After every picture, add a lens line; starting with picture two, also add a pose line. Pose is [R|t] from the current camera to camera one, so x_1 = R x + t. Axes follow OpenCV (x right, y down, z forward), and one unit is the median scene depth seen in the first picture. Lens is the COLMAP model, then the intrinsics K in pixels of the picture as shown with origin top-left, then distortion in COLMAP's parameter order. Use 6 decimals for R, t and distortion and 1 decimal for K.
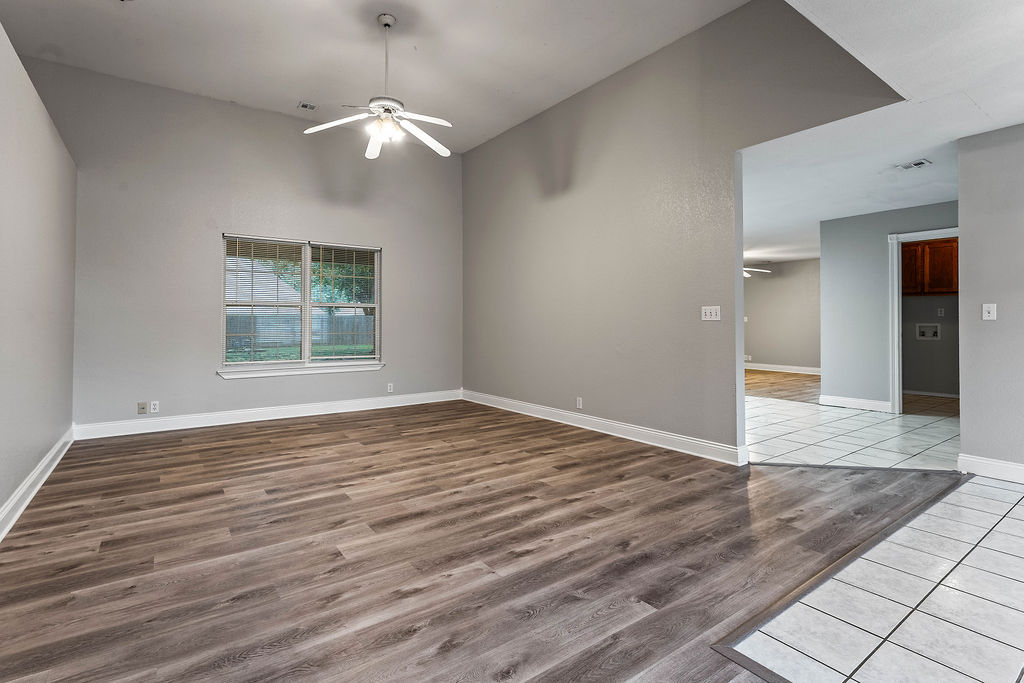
lens RADIAL K [[482.0, 0, 513.3], [0, 482.0, 315.1], [0, 0, 1]] dist [0.003123, -0.001001]
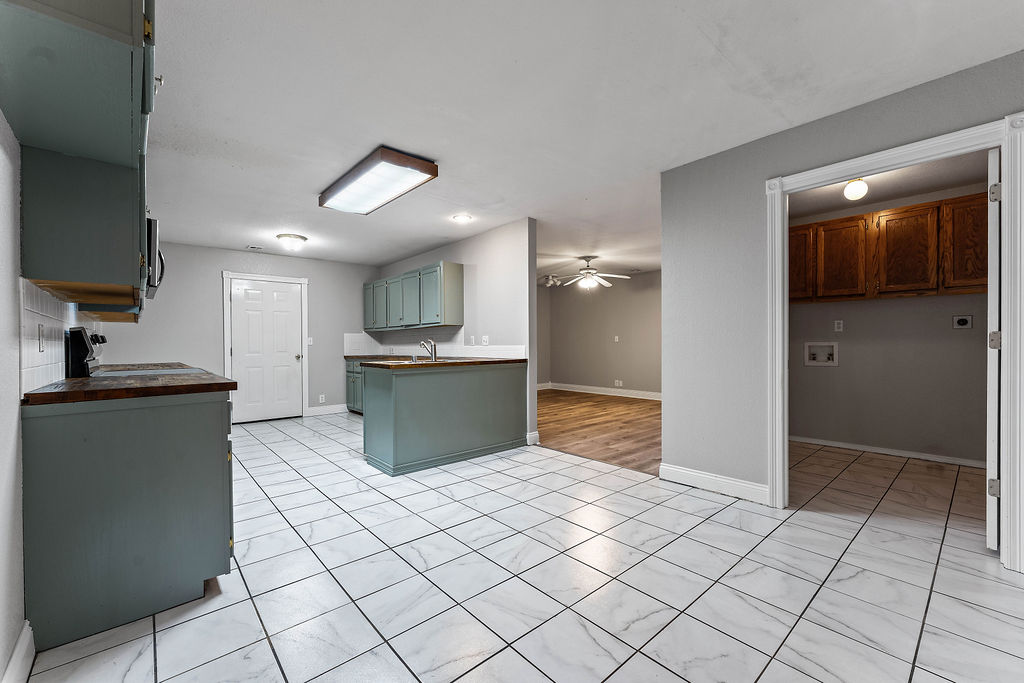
lens RADIAL K [[413.8, 0, 510.0], [0, 413.8, 343.4], [0, 0, 1]] dist [-0.003911, -0.000001]
pose [[0.995536, -0.006223, 0.094177, 0.364385], [0.004721, 0.999858, 0.016169, 0.007743], [-0.094264, -0.015652, 0.995424, 0.459819]]
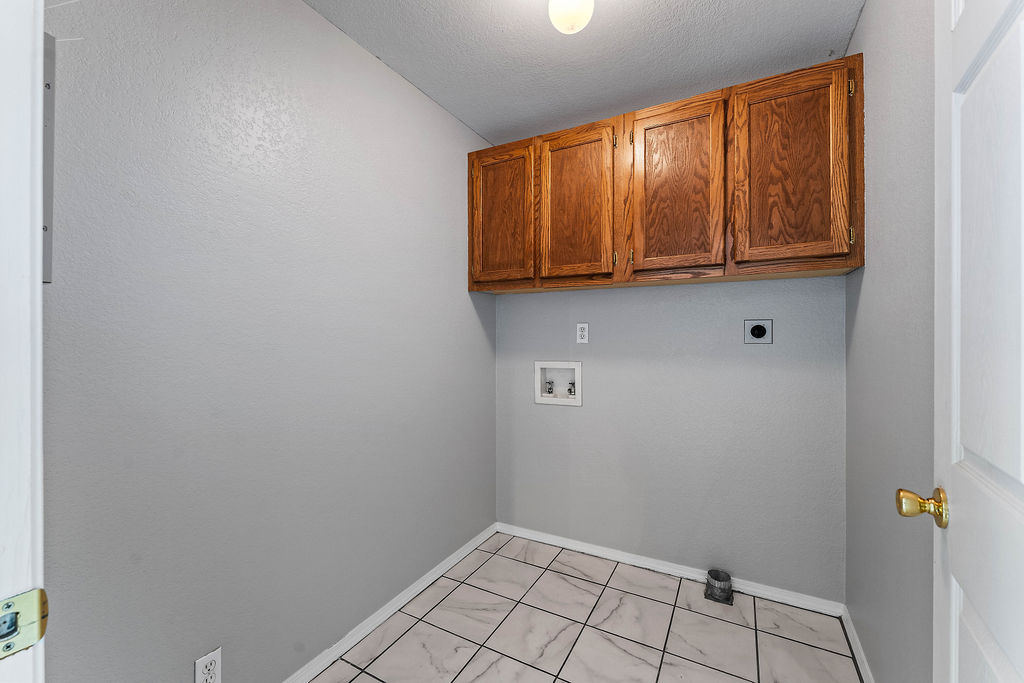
lens RADIAL K [[413.8, 0, 505.9], [0, 413.8, 335.6], [0, 0, 1]] dist [-0.003911, -0.000001]
pose [[0.909698, -0.001987, 0.415265, 0.703952], [-0.003005, 0.999931, 0.011366, -0.007652], [-0.415259, -0.011588, 0.909630, 0.736266]]
